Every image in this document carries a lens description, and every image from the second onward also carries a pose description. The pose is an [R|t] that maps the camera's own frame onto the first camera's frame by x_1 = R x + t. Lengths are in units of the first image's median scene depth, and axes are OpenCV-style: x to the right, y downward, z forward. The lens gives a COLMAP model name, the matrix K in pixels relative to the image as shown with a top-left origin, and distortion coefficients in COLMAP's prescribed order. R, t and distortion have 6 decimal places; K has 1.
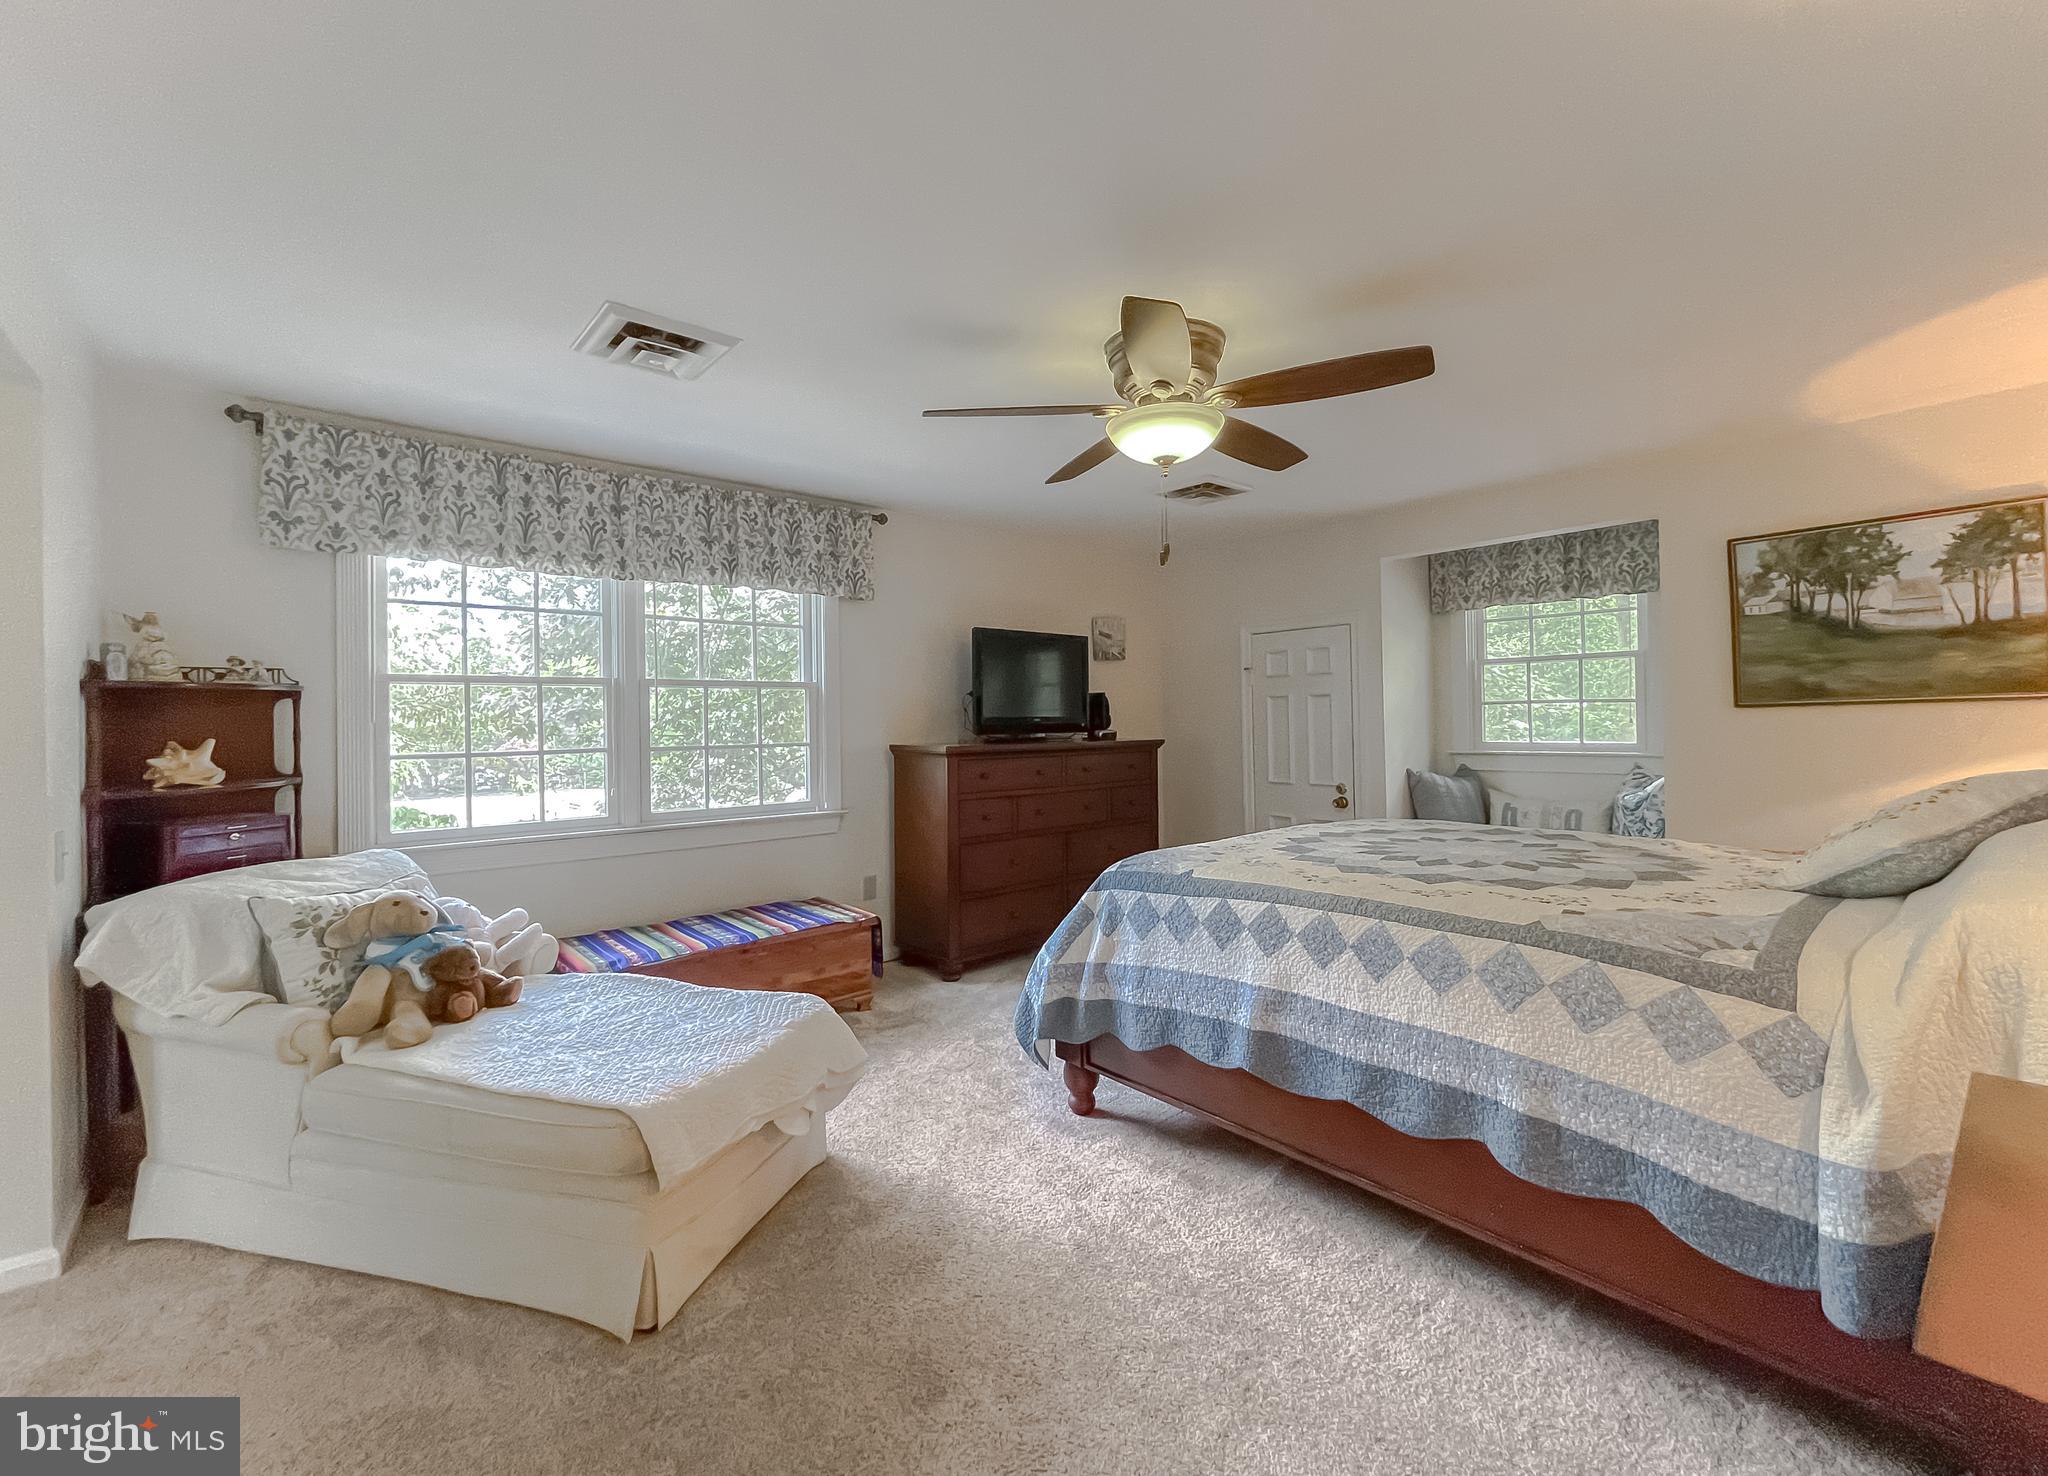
lens RADIAL K [[860.4, 0, 1024.0], [0, 860.4, 738.0], [0, 0, 1]] dist [-0.000211, 0.000035]
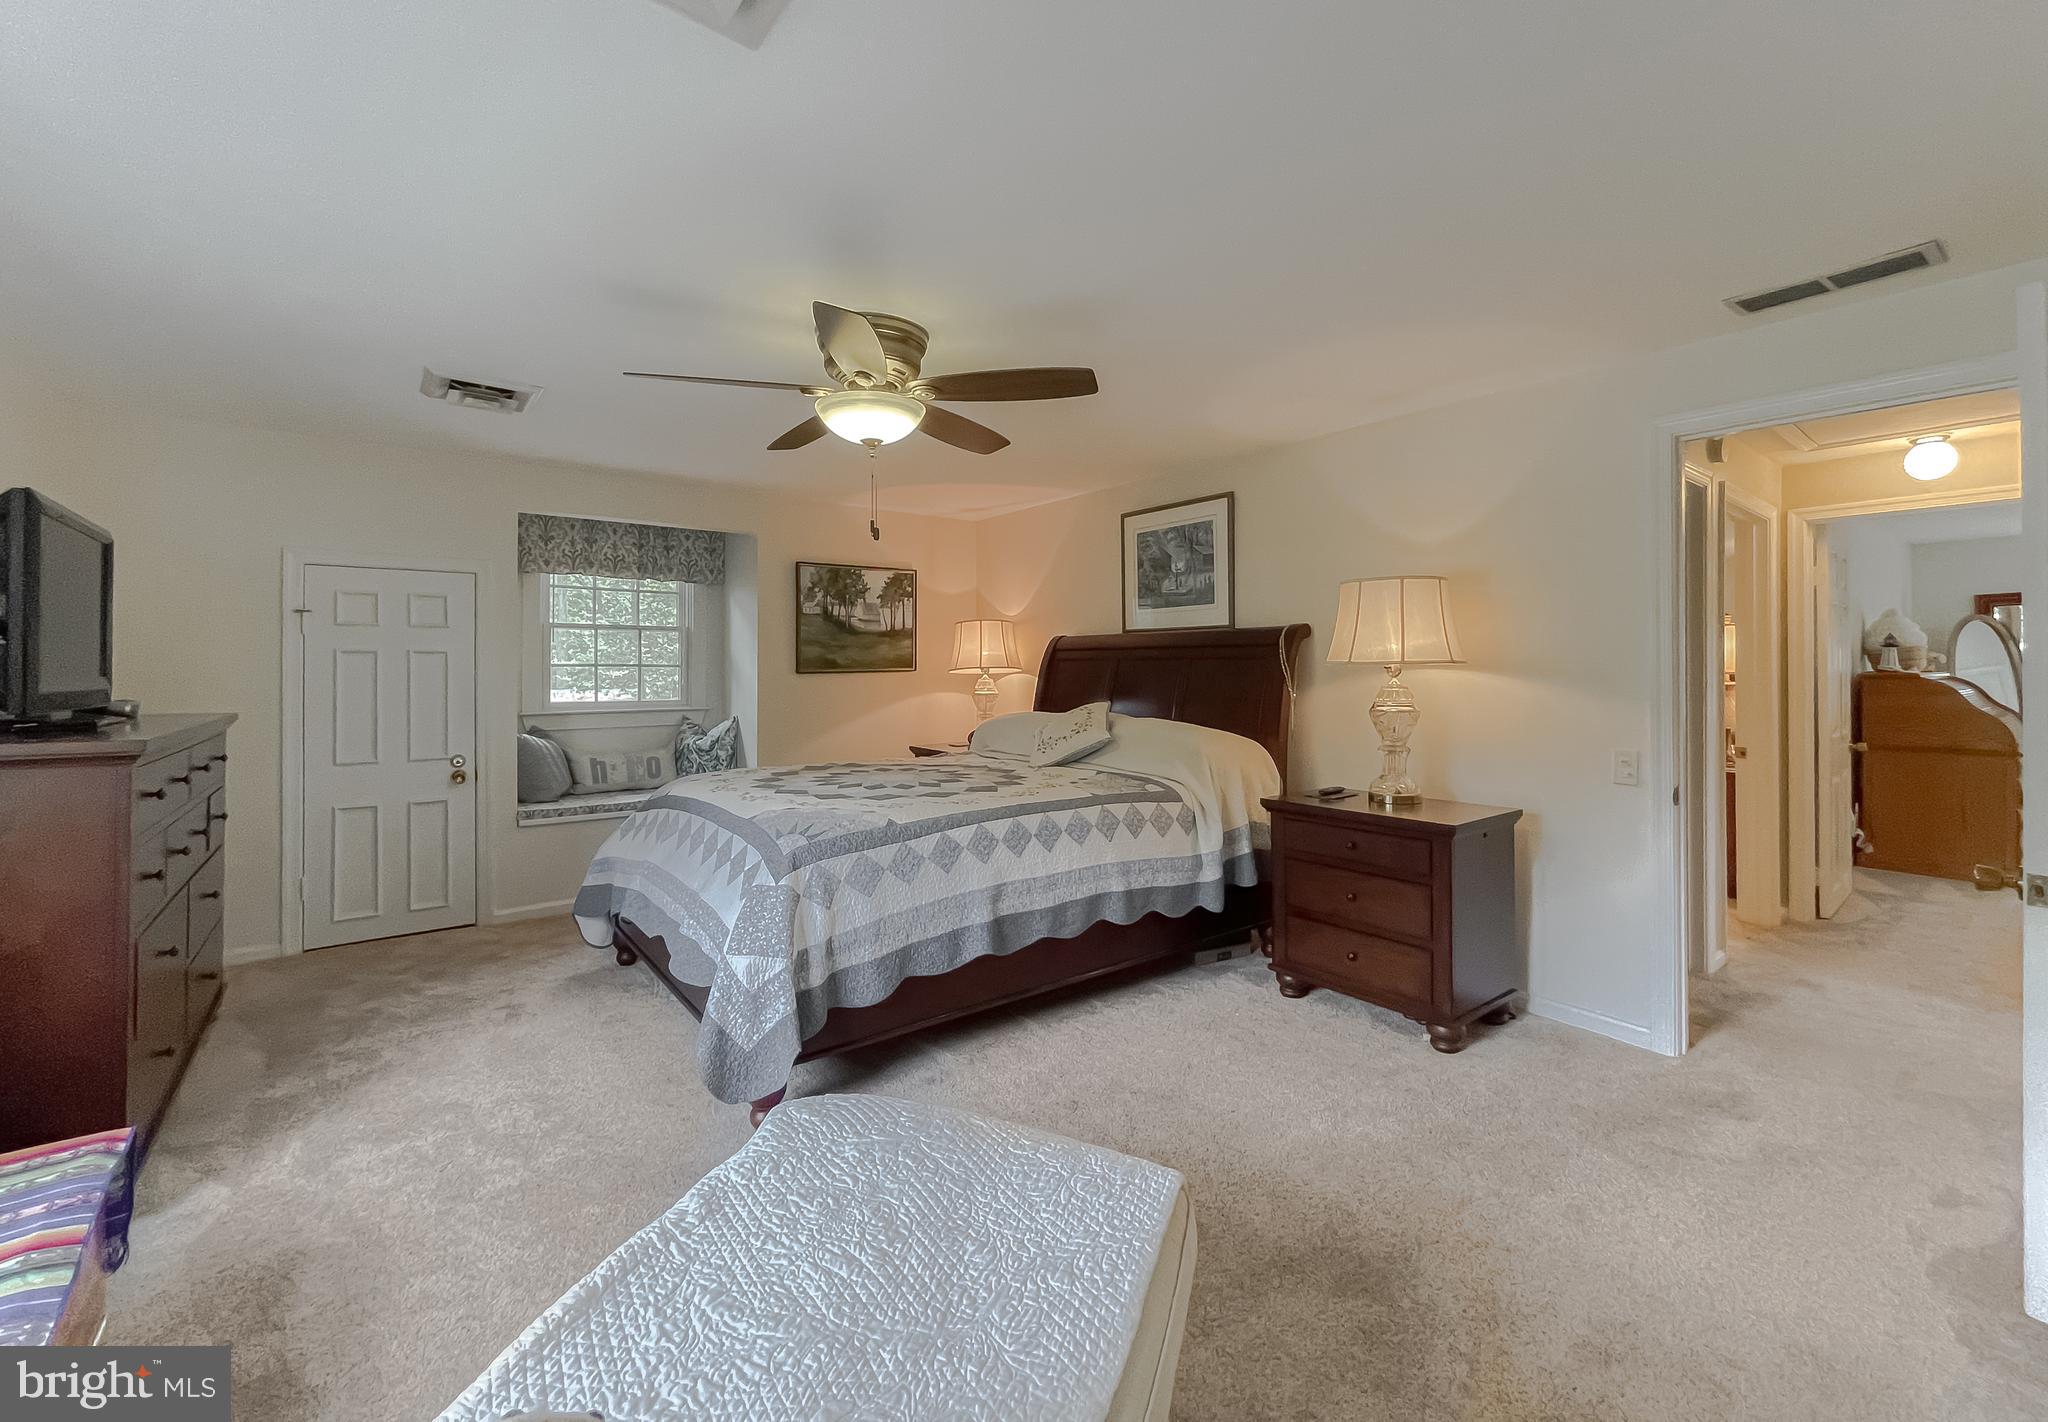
lens RADIAL K [[839.7, 0, 1024.2], [0, 839.7, 673.0], [0, 0, 1]] dist [-0.000230, -0.000020]
pose [[0.040376, 0.007566, 0.999156, -0.715506], [0.019017, 0.999784, -0.008339, -0.019119], [-0.999004, 0.019338, 0.040224, 0.629365]]
